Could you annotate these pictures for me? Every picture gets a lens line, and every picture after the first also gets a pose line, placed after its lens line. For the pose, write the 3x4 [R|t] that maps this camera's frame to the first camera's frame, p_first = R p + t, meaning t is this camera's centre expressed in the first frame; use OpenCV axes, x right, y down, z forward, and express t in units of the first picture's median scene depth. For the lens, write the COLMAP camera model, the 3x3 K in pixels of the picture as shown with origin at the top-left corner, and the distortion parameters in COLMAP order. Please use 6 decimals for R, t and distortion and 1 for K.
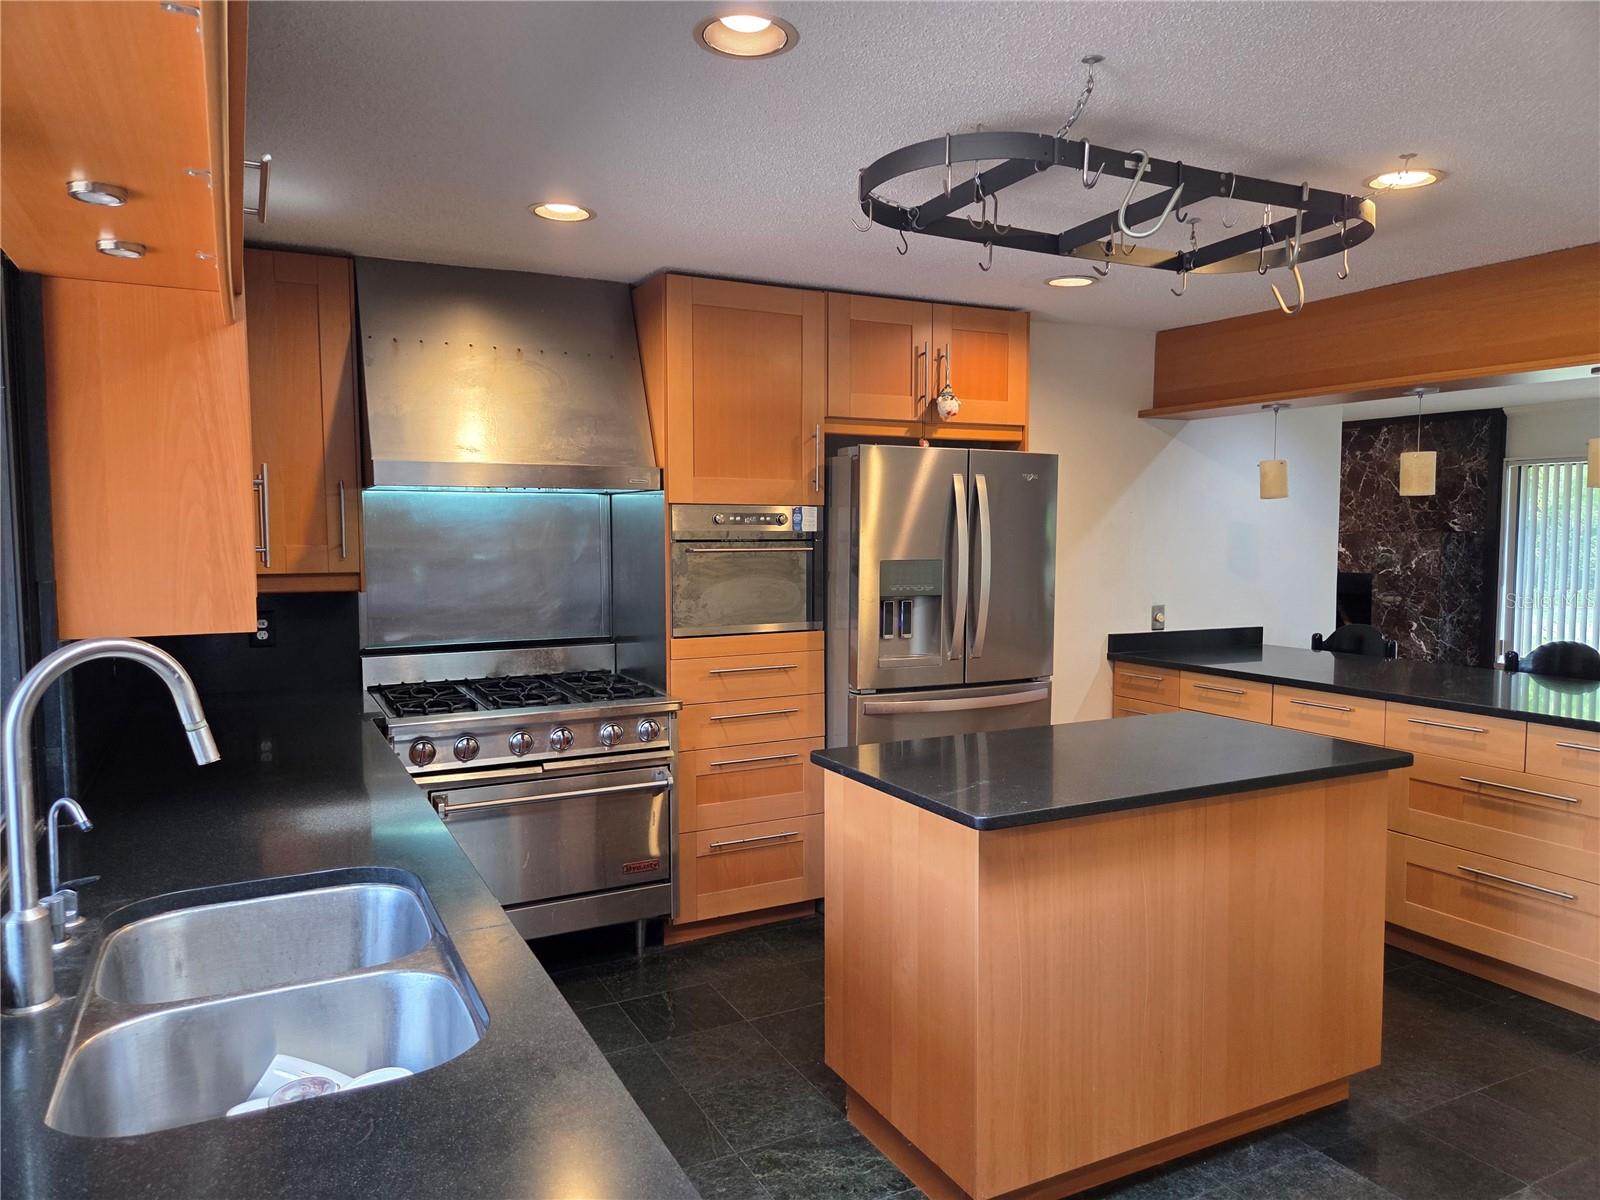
lens RADIAL K [[1083.1, 0, 802.4], [0, 1083.1, 598.9], [0, 0, 1]] dist [0.057250, -0.032111]
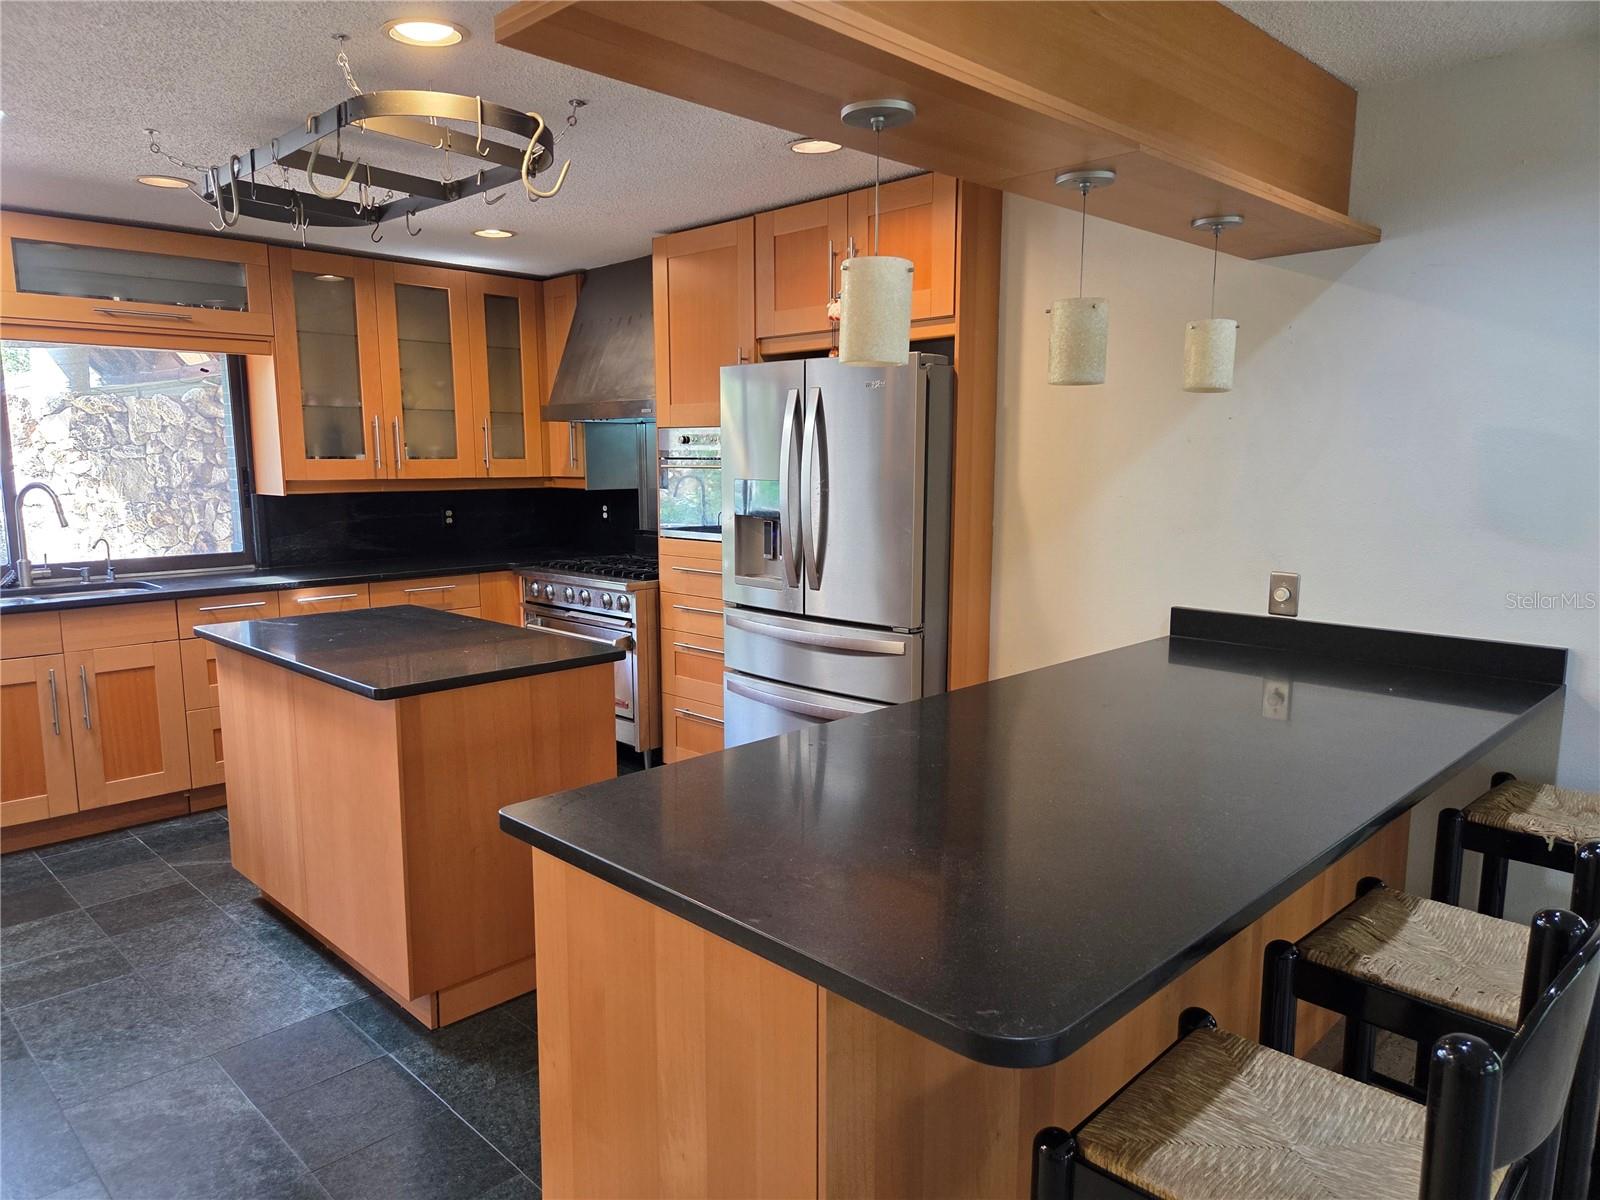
lens RADIAL K [[1083.1, 0, 783.4], [0, 1083.1, 610.9], [0, 0, 1]] dist [0.057250, -0.032111]
pose [[0.294005, 0.147077, -0.944420, 0.842902], [-0.050024, 0.989104, 0.138462, -0.044848], [0.954494, 0.006535, 0.298159, 0.574859]]
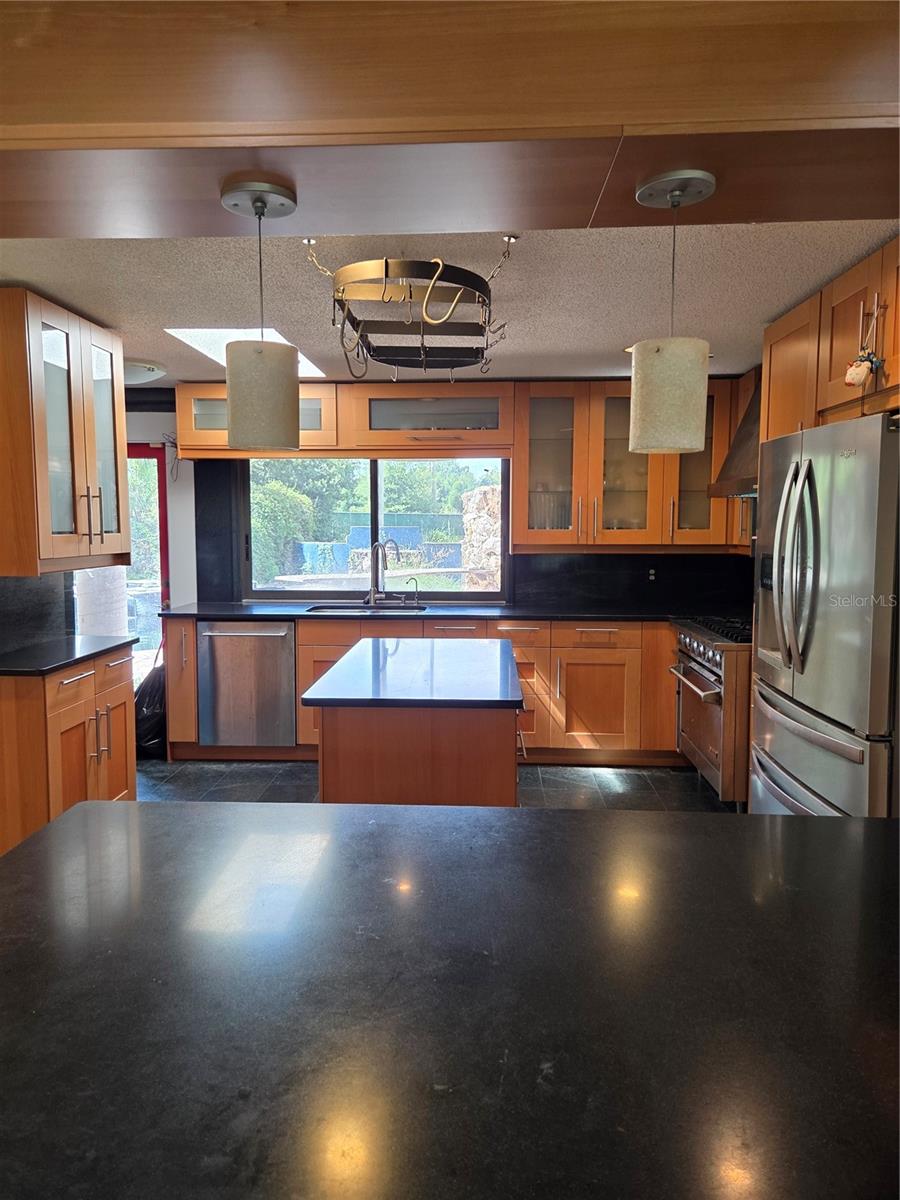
lens RADIAL K [[812.3, 0, 449.8], [0, 812.3, 582.3], [0, 0, 1]] dist [0.057250, -0.032111]
pose [[-0.512900, 0.073584, -0.855289, 0.703359], [-0.040911, 0.993092, 0.109973, -0.063736], [0.857473, 0.091396, -0.506347, 0.891155]]
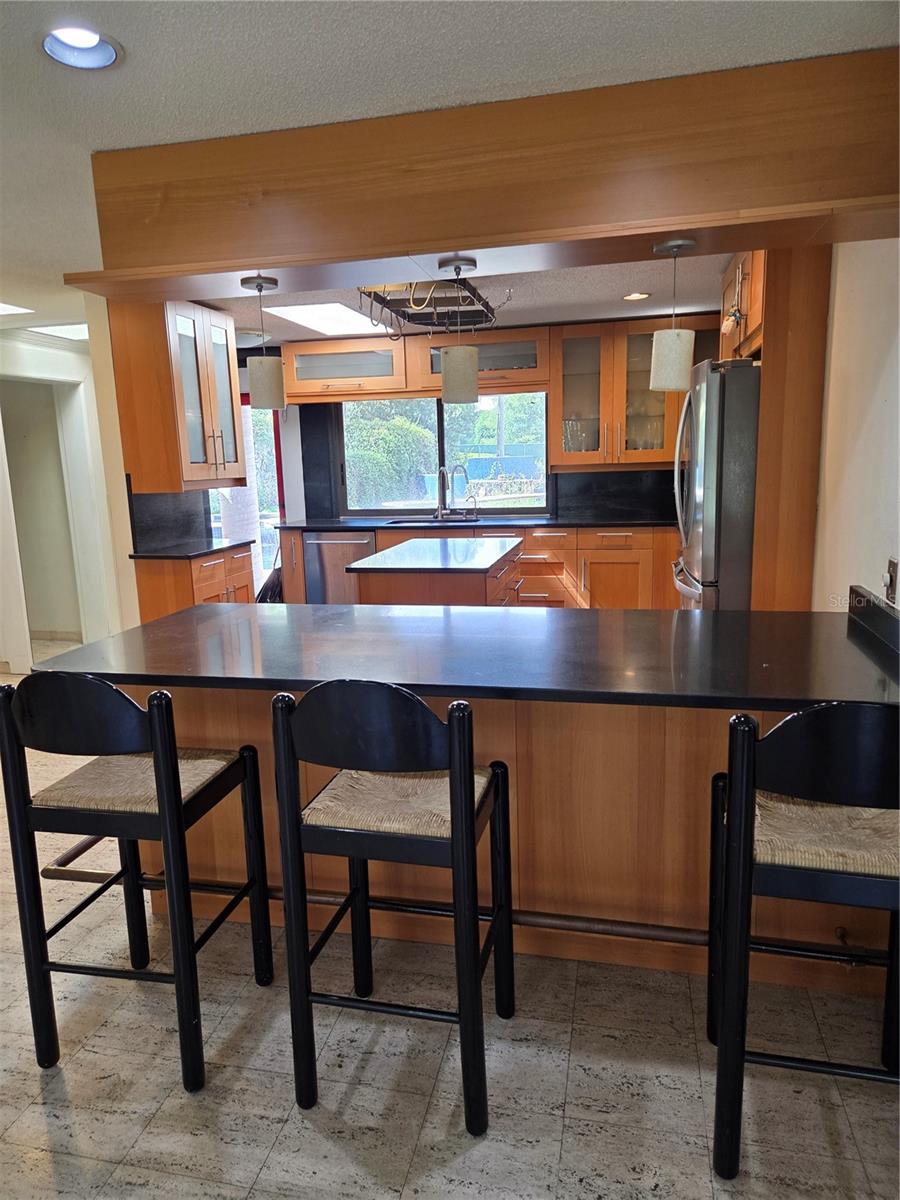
lens RADIAL K [[812.3, 0, 443.4], [0, 812.3, 603.2], [0, 0, 1]] dist [0.057250, -0.032111]
pose [[-0.654187, 0.163149, -0.738527, 0.835289], [-0.004506, 0.975599, 0.219513, -0.068588], [0.756320, 0.146930, -0.637489, 1.129273]]
